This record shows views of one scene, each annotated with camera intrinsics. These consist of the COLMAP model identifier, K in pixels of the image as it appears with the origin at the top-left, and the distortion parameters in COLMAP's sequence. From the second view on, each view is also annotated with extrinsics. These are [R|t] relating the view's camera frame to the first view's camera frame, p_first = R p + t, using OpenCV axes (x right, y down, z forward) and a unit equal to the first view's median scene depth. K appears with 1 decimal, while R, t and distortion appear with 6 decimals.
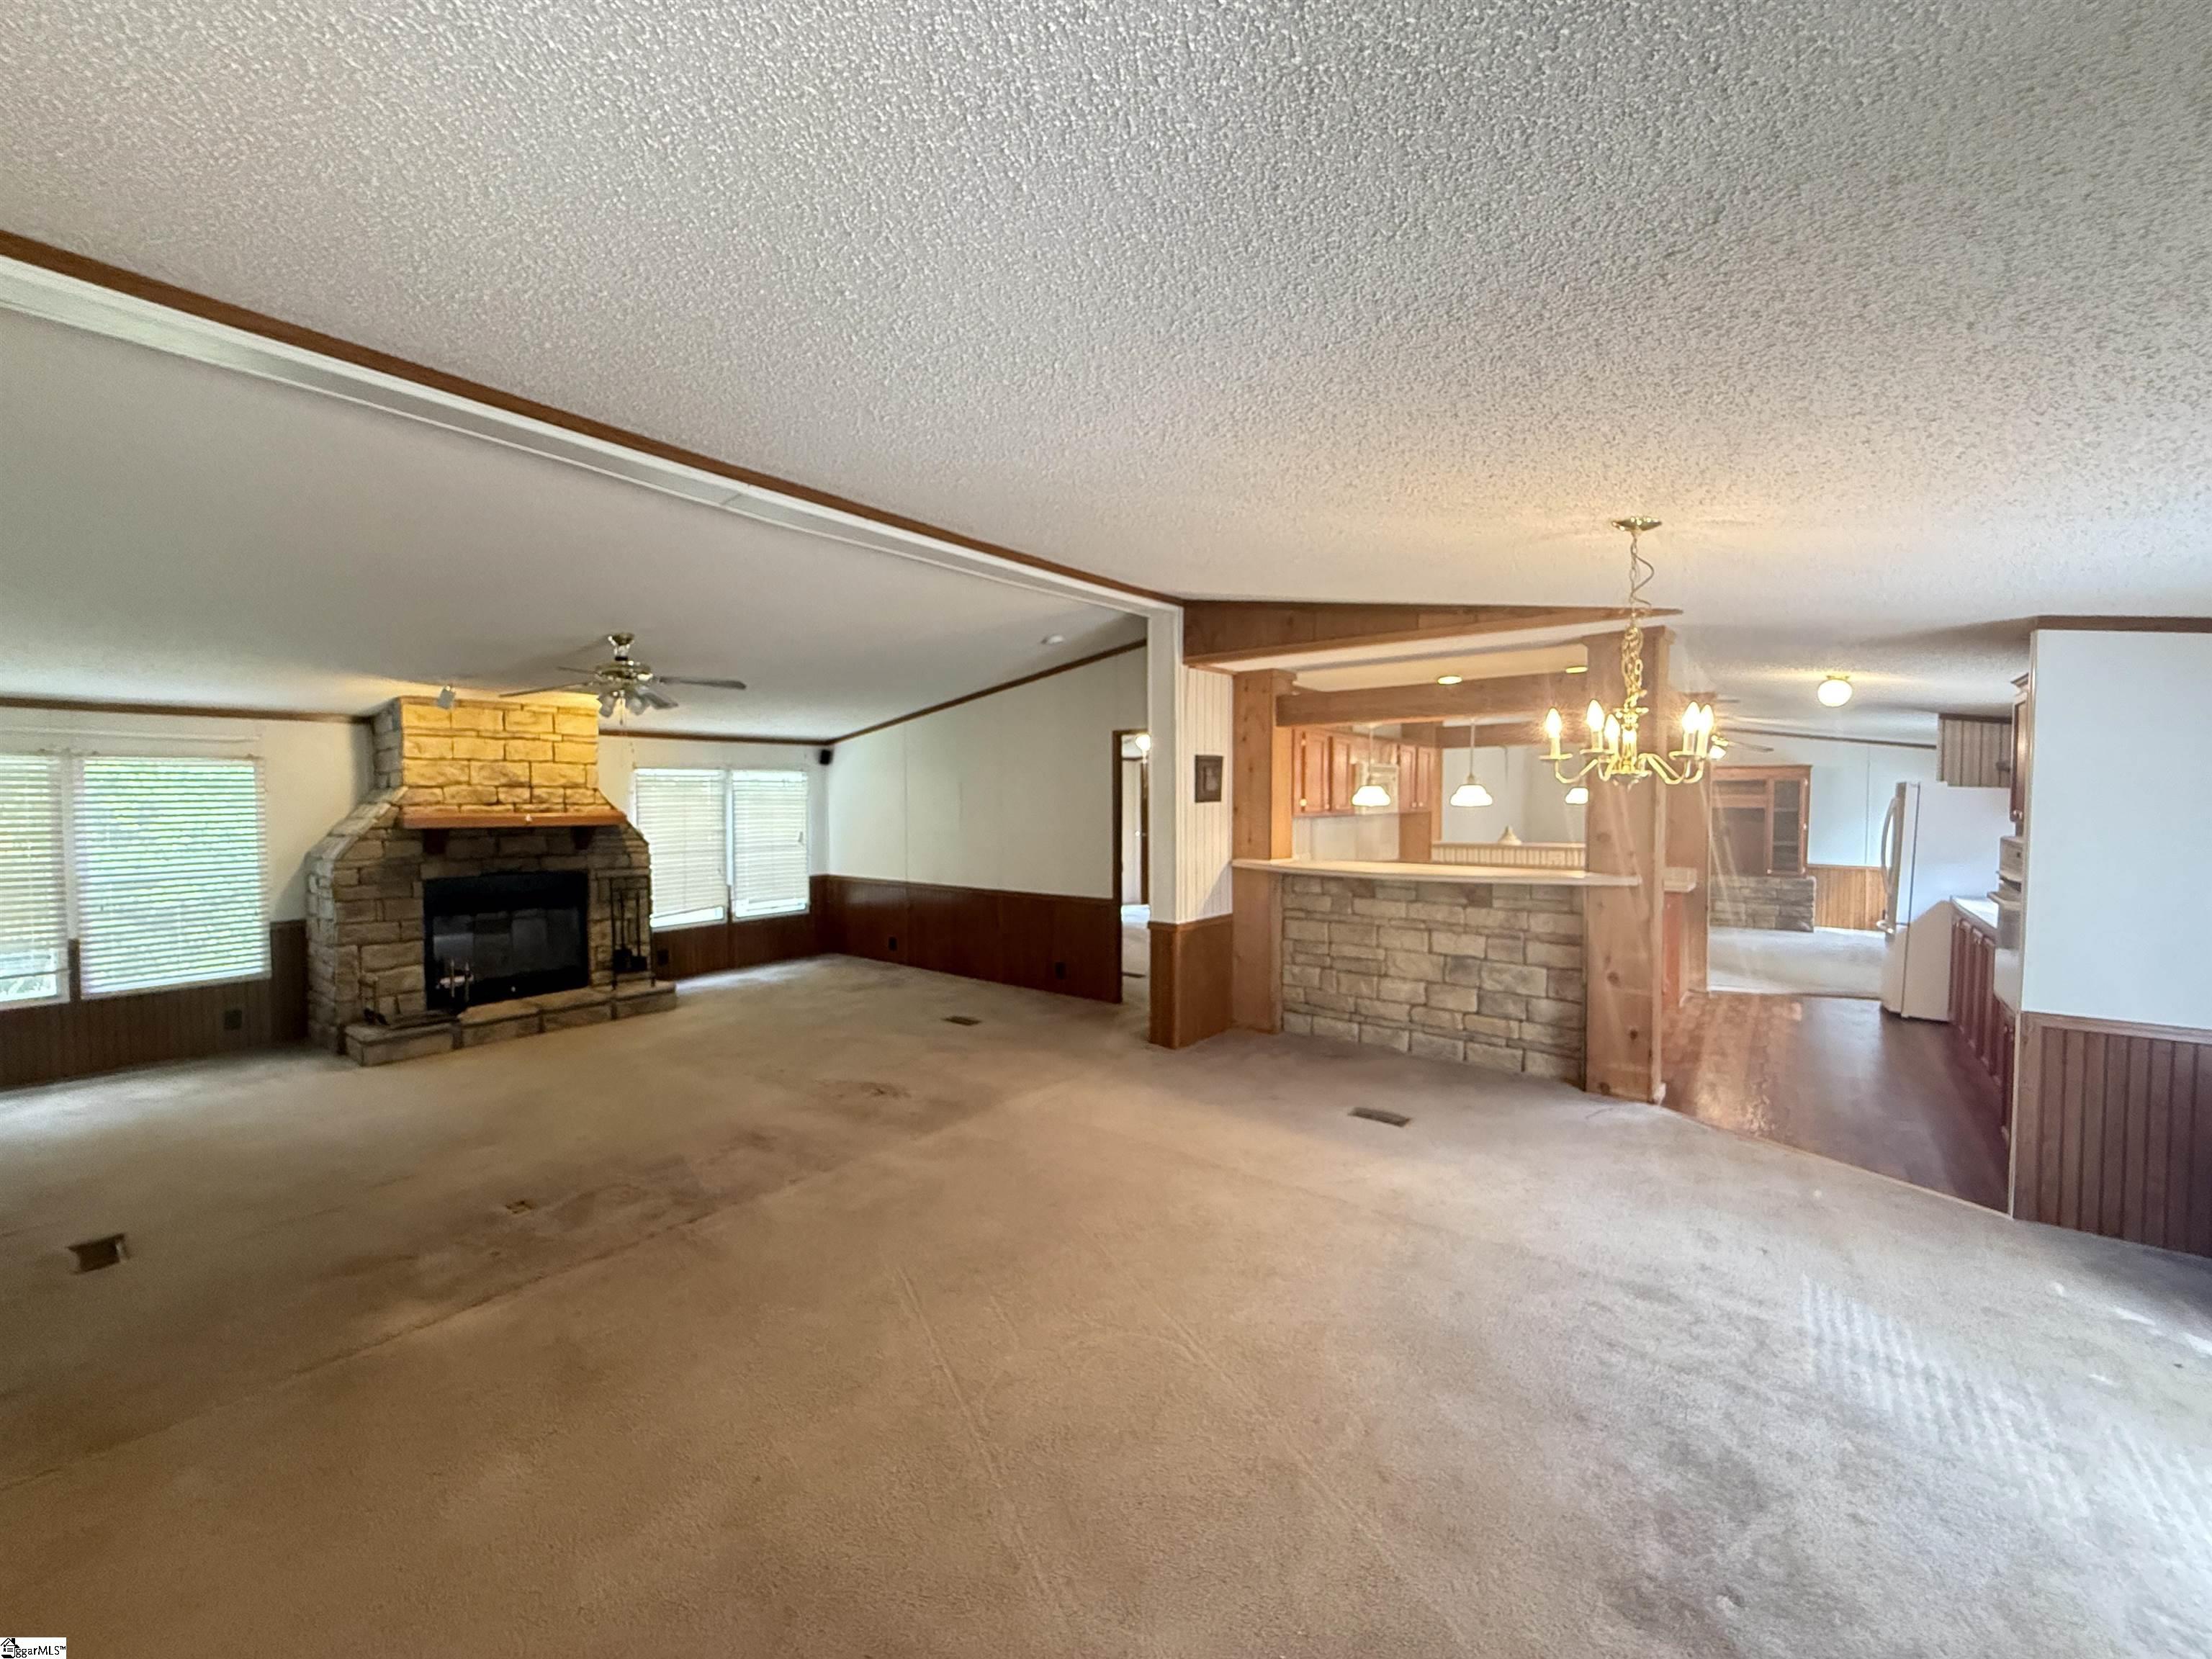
lens RADIAL K [[884.5, 0, 1096.7], [0, 884.5, 824.5], [0, 0, 1]] dist [0.000246, -0.000175]
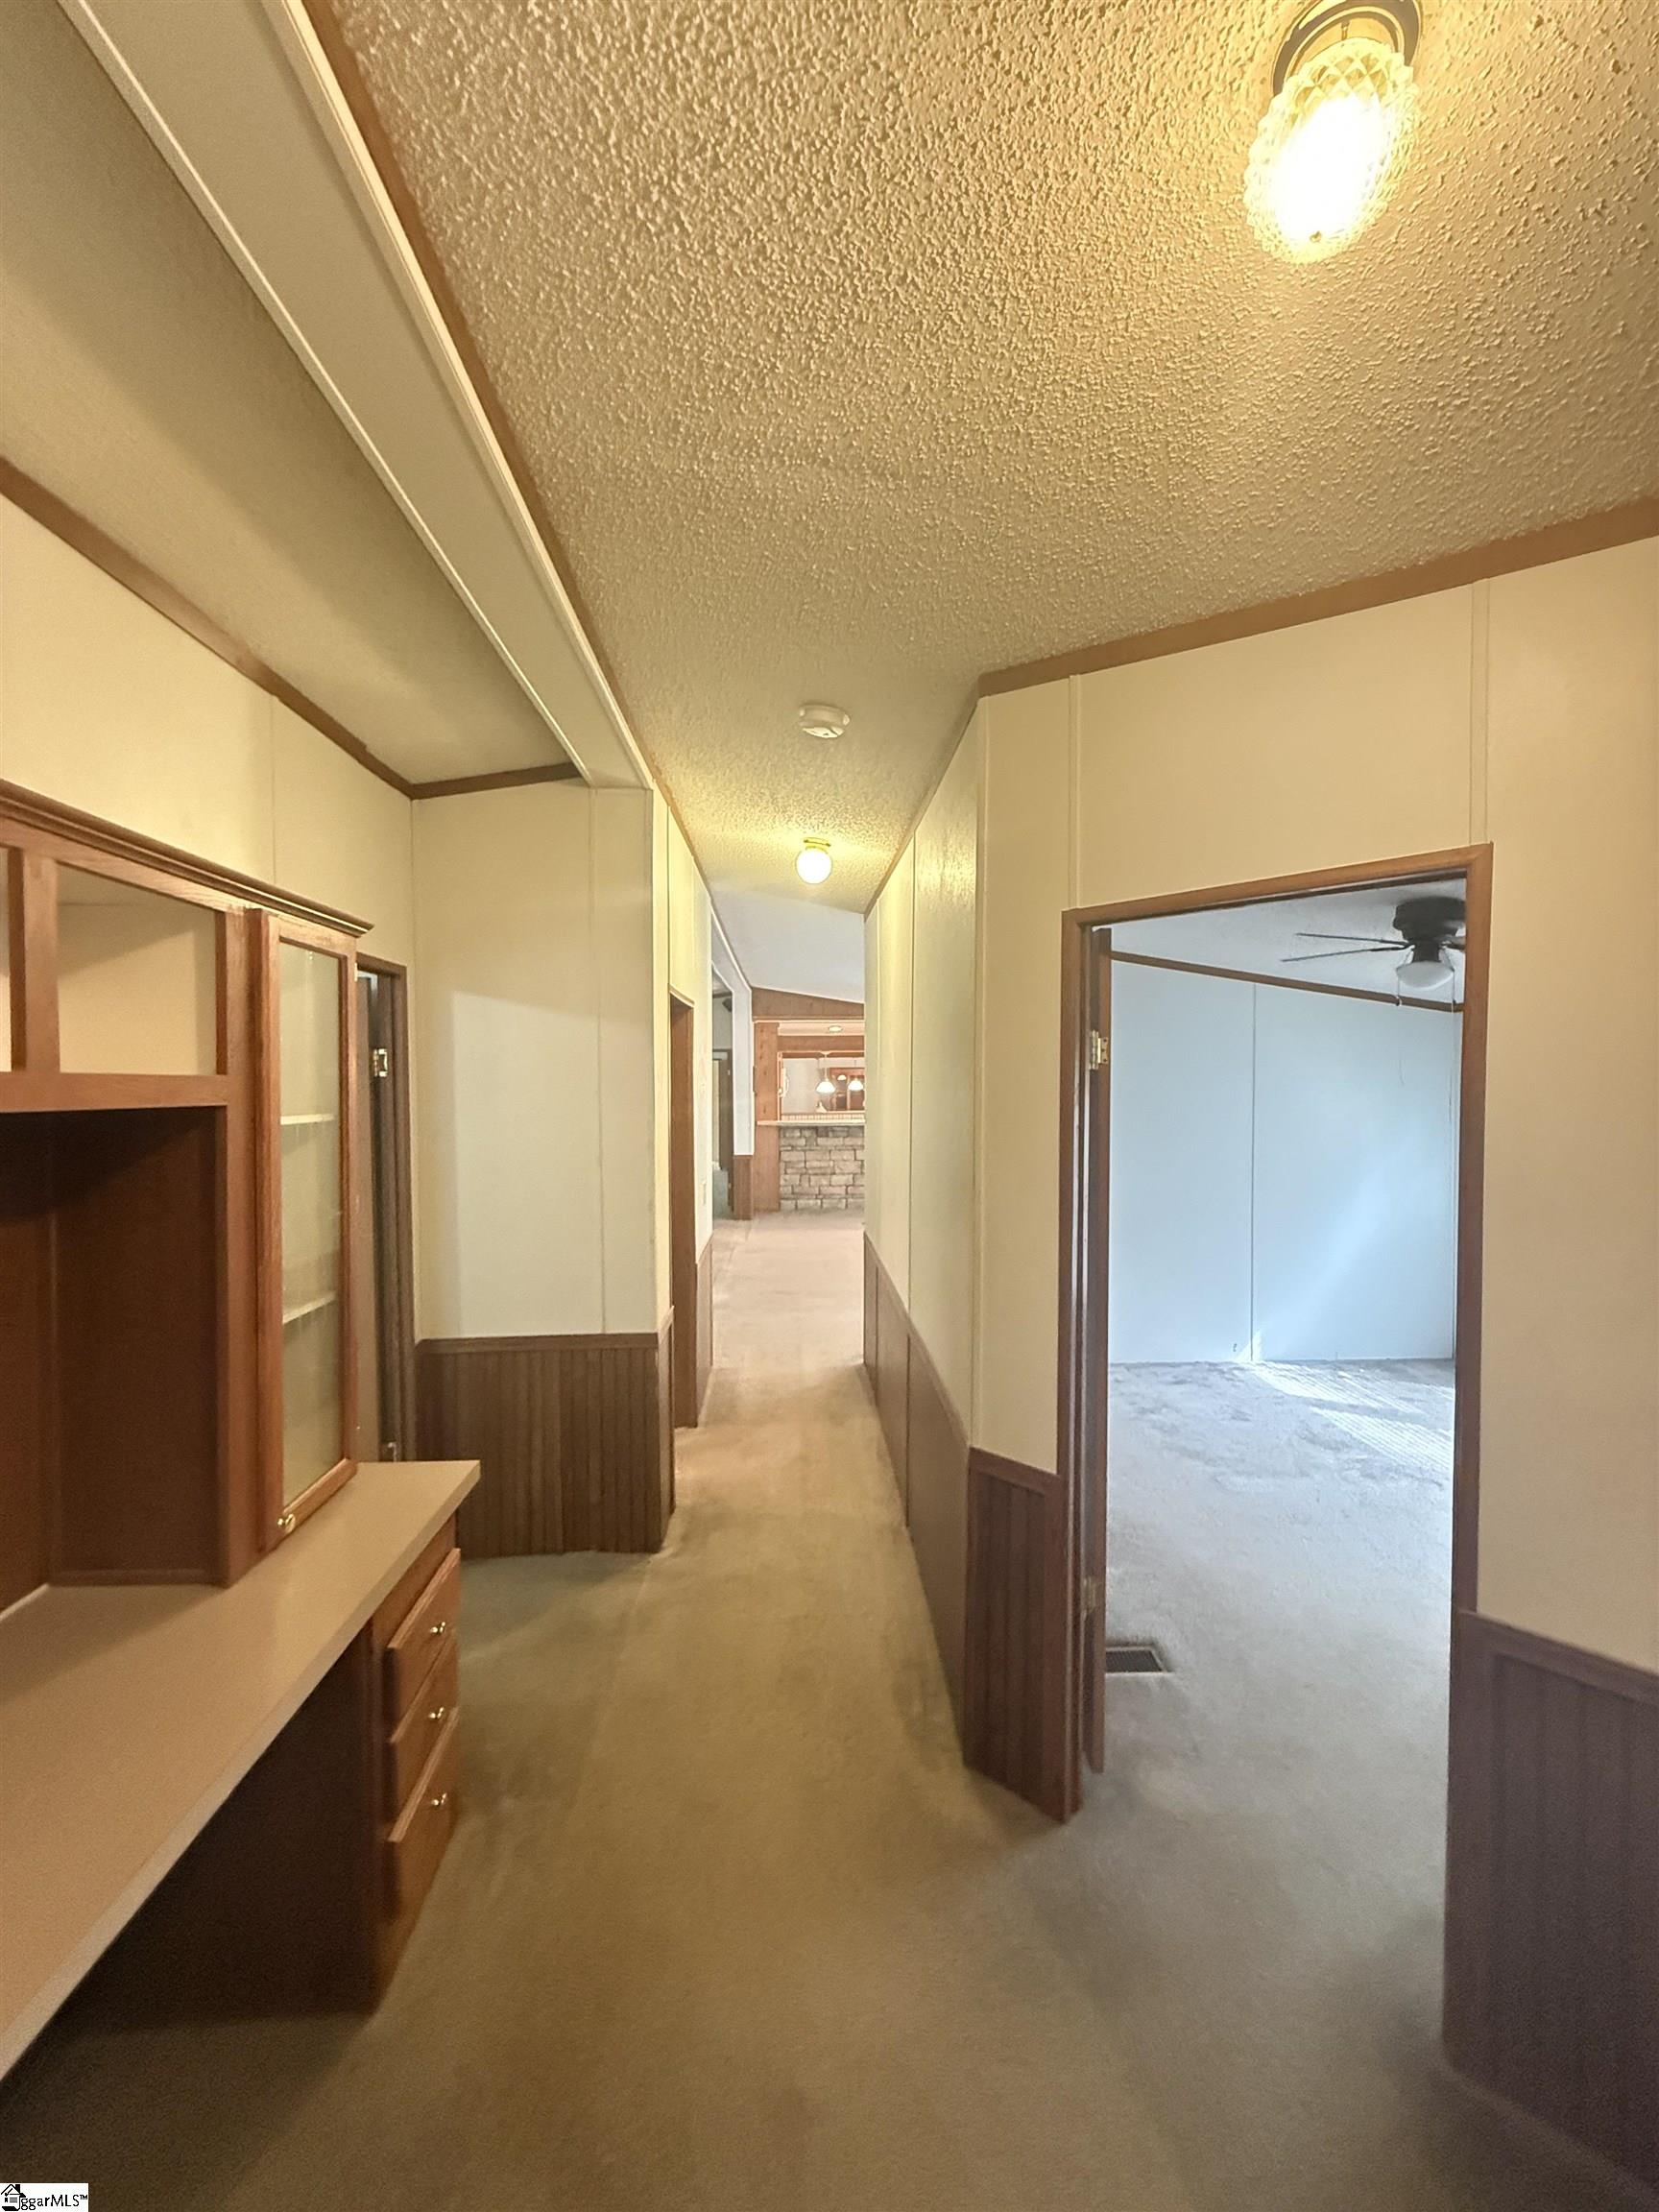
lens RADIAL K [[884.5, 0, 828.5], [0, 884.5, 1103.3], [0, 0, 1]] dist [0.000246, -0.000175]
pose [[0.753893, -0.018079, 0.656749, -0.981989], [0.023532, 0.999723, 0.000508, 0.005148], [-0.656576, 0.015072, 0.754109, -0.519978]]
